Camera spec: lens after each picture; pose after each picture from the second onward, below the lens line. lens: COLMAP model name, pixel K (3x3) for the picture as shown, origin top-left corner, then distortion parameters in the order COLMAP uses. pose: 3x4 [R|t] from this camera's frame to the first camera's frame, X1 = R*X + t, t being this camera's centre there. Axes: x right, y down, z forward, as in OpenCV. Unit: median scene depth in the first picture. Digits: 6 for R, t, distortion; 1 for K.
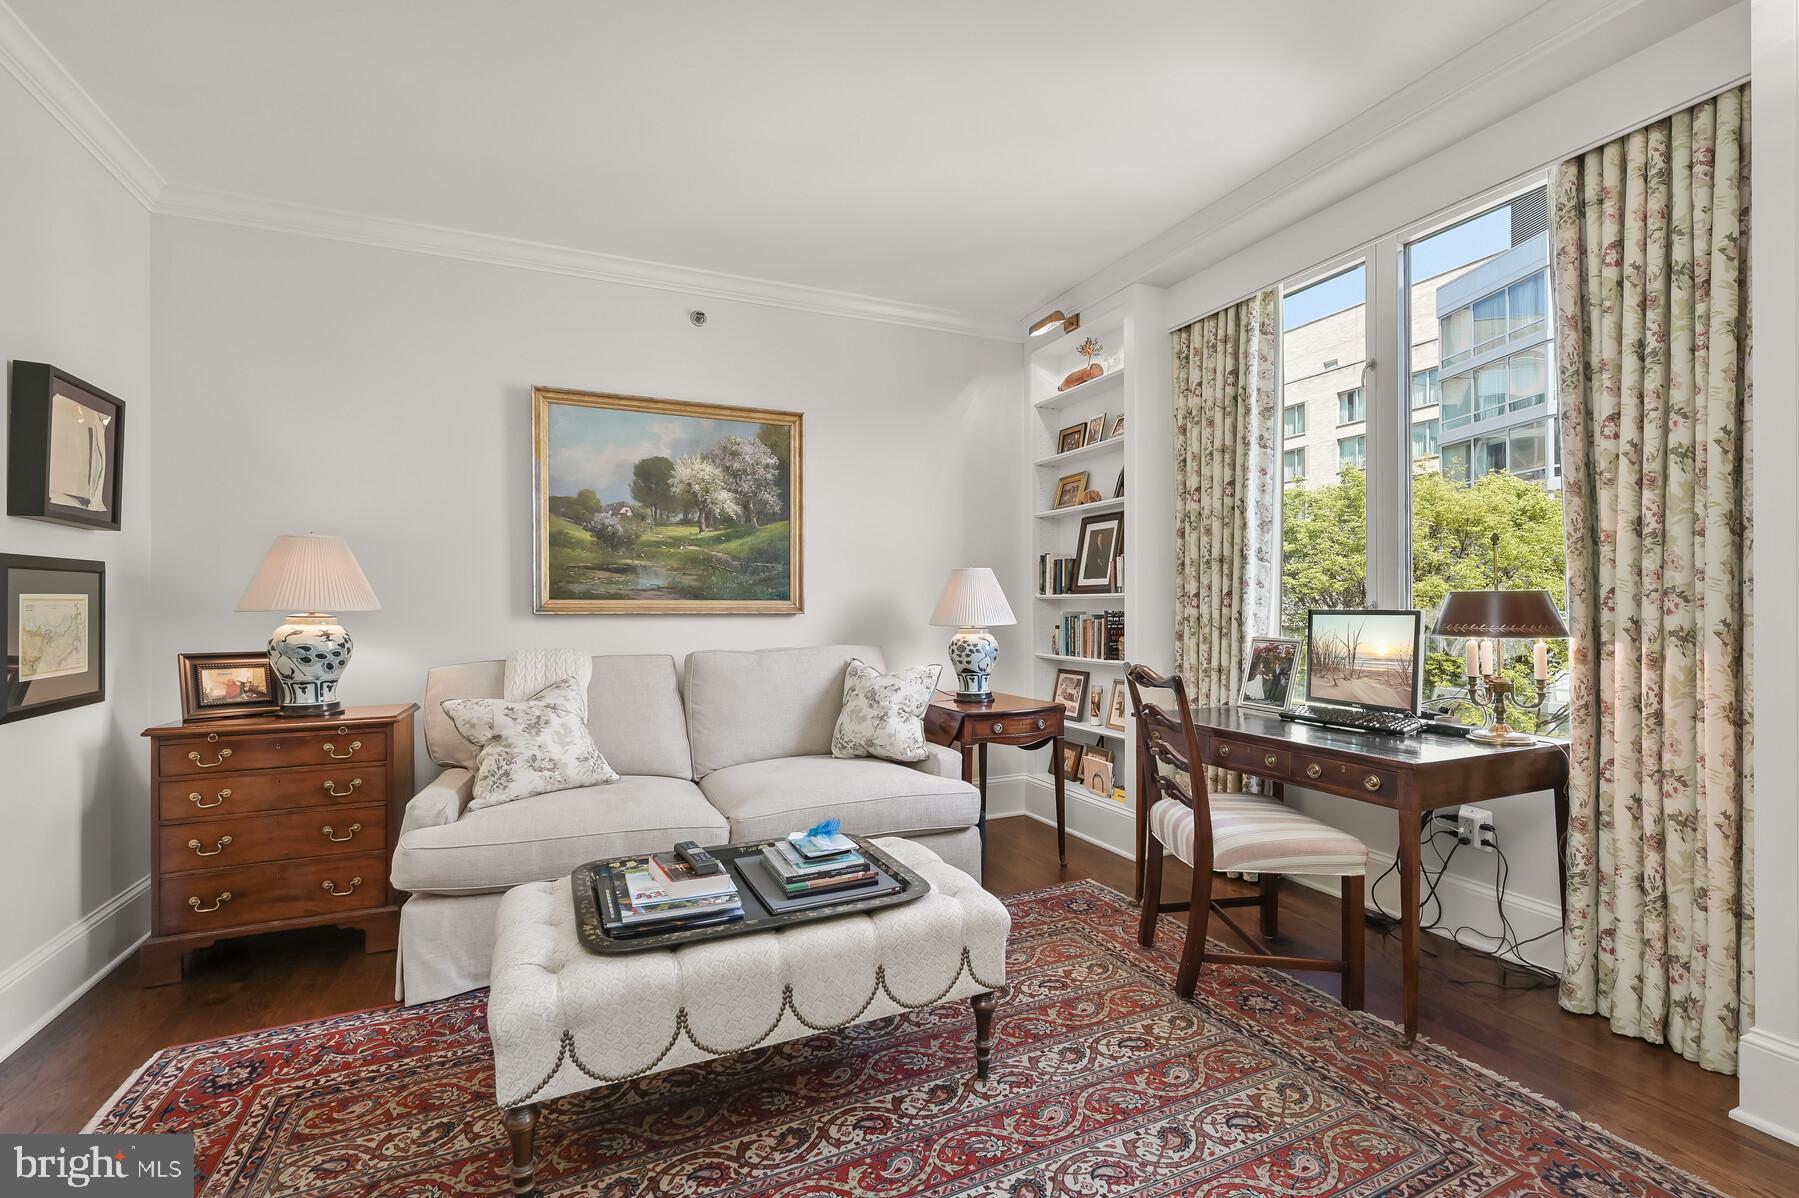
lens RADIAL K [[809.0, 0, 900.6], [0, 809.0, 611.5], [0, 0, 1]] dist [-0.000567, 0.000747]
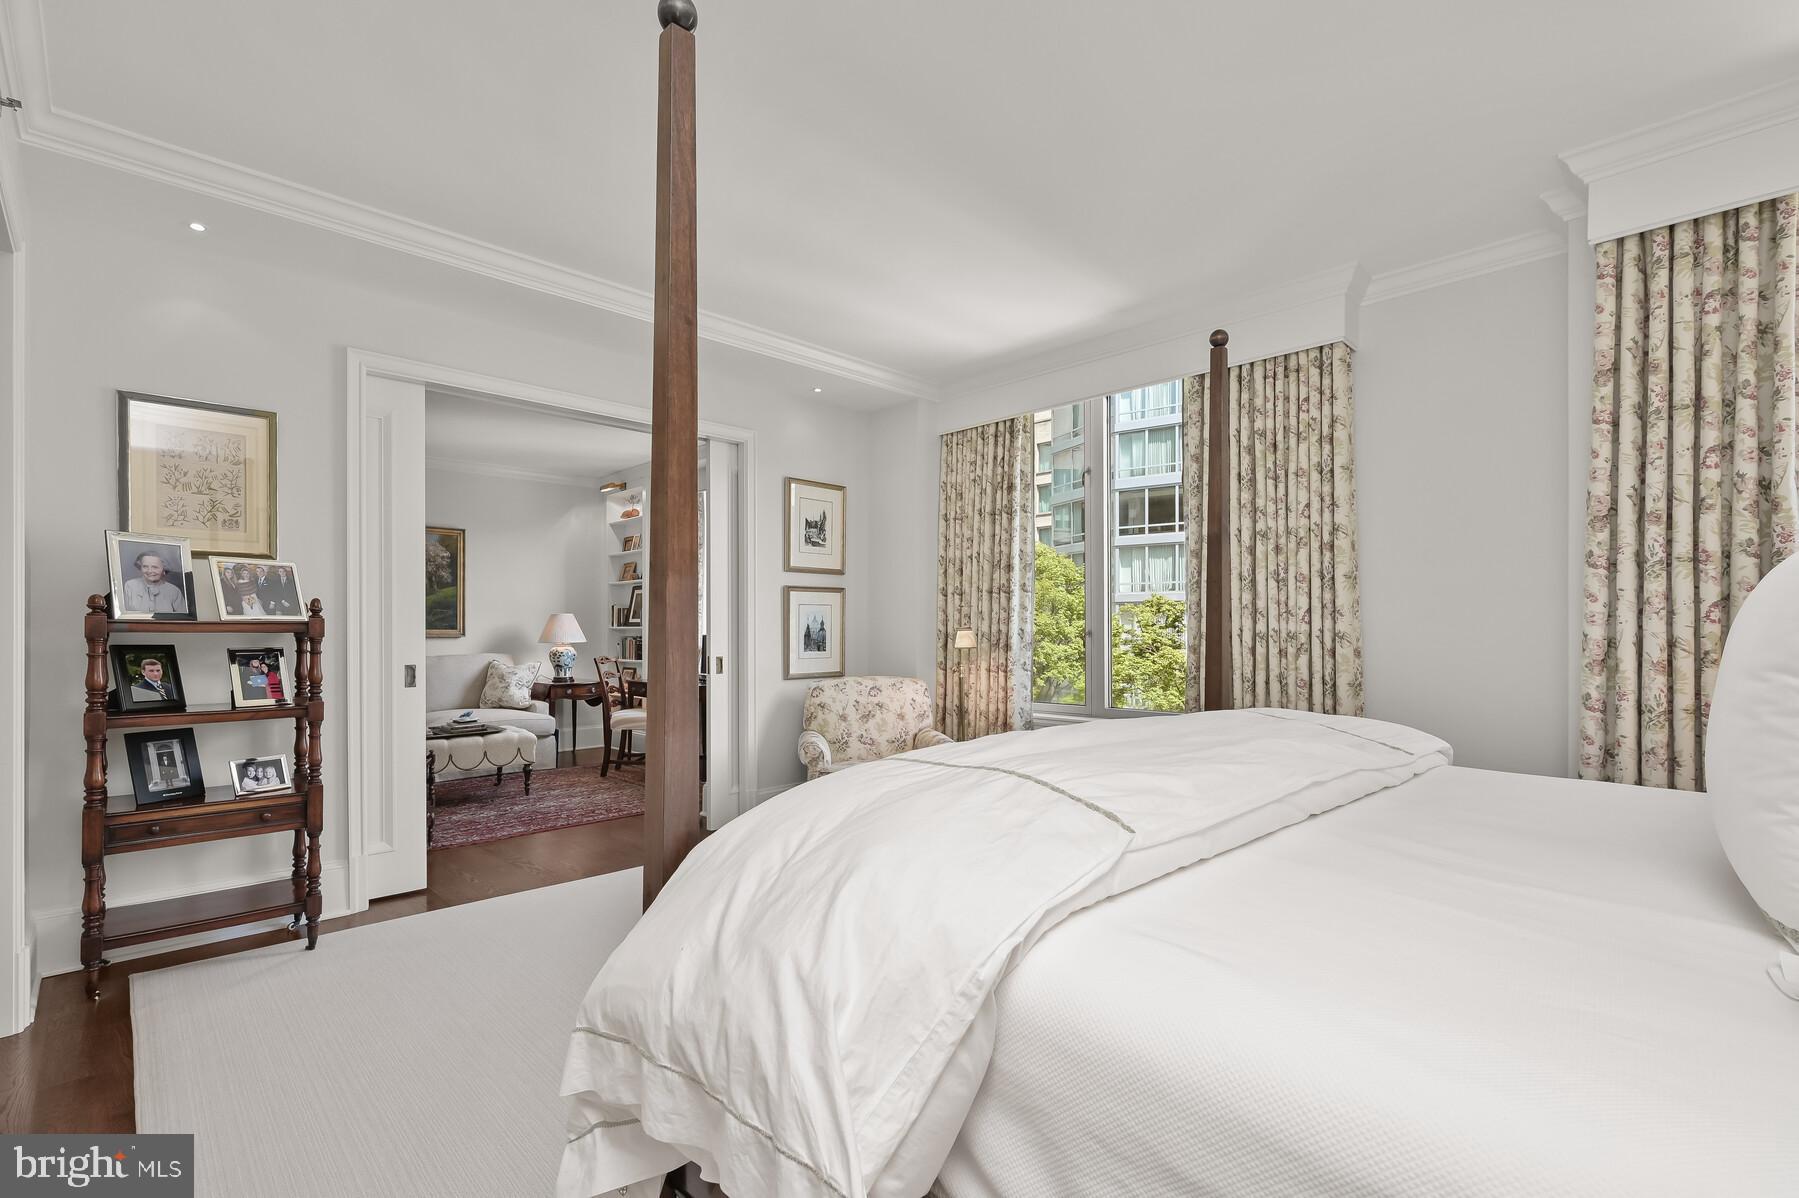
lens RADIAL K [[814.8, 0, 909.9], [0, 814.8, 637.0], [0, 0, 1]] dist [0.000945, 0.000167]
pose [[0.937064, -0.000016, 0.349158, 0.188581], [0.000276, 1.000000, -0.000694, 0.004734], [-0.349158, 0.000747, 0.937064, -1.145716]]
